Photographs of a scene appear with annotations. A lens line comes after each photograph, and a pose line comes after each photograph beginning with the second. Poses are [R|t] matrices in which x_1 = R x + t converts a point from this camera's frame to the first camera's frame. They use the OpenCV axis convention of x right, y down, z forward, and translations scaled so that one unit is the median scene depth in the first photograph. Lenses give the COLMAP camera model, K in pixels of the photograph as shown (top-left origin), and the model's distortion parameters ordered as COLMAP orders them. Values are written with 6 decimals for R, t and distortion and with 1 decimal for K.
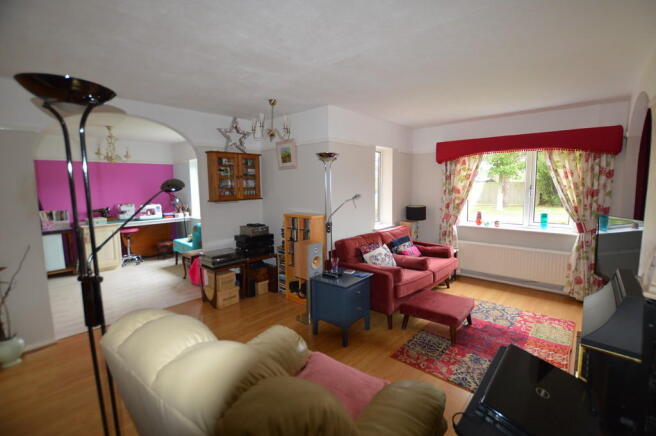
lens RADIAL K [[300.9, 0, 328.6], [0, 300.9, 213.1], [0, 0, 1]] dist [-0.004485, -0.000159]
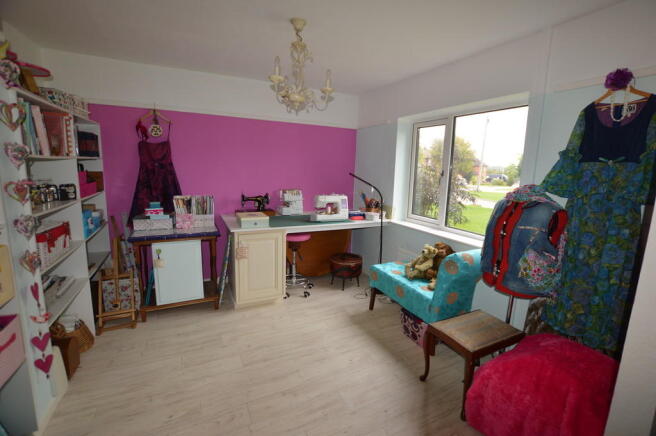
lens RADIAL K [[300.9, 0, 330.6], [0, 300.9, 214.8], [0, 0, 1]] dist [-0.004485, -0.000159]
pose [[0.932888, 0.101206, -0.345654, -0.369436], [-0.081151, 0.994094, 0.072048, -0.029740], [0.350904, -0.039163, 0.935592, 0.435094]]
